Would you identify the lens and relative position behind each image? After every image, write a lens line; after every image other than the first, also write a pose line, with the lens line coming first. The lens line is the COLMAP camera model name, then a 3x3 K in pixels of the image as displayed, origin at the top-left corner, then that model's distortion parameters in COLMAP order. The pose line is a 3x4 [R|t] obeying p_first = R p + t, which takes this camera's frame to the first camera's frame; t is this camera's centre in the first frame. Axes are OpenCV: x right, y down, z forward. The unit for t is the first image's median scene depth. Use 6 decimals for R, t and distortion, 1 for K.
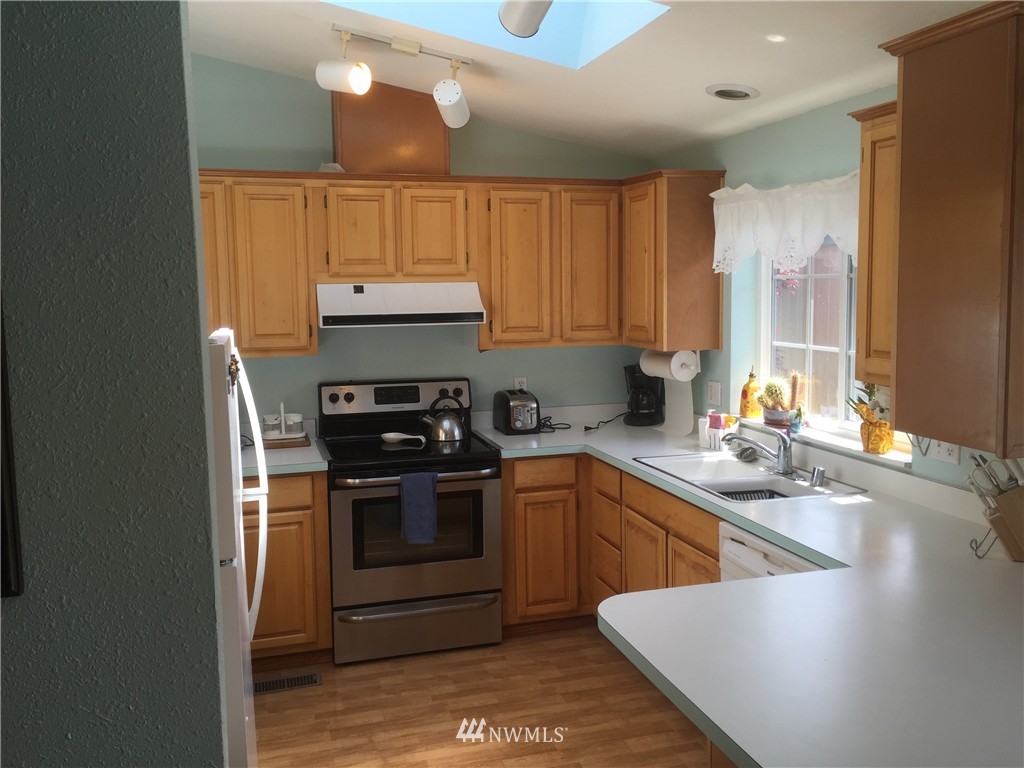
lens RADIAL K [[853.3, 0, 514.4], [0, 853.3, 382.3], [0, 0, 1]] dist [-0.013500, -0.053050]
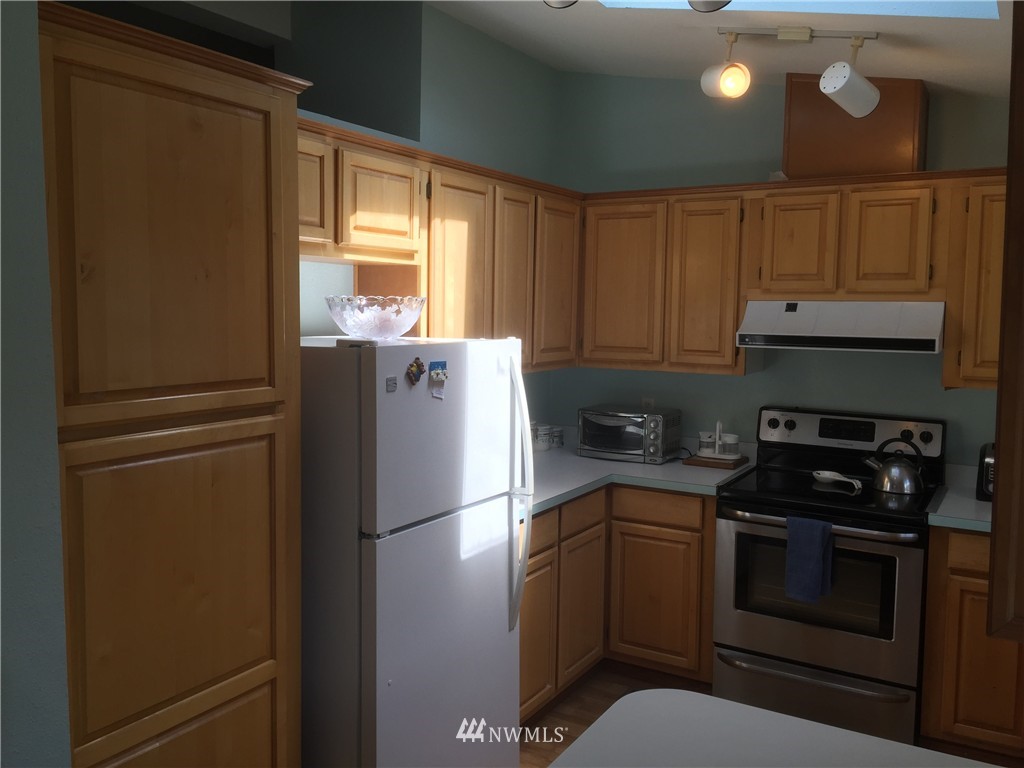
lens RADIAL K [[853.3, 0, 511.7], [0, 853.3, 378.4], [0, 0, 1]] dist [-0.013500, -0.053050]
pose [[0.640504, 0.084129, -0.763332, 0.318337], [-0.105168, 0.994226, 0.021331, -0.020984], [0.760719, 0.066615, 0.645654, 0.187054]]
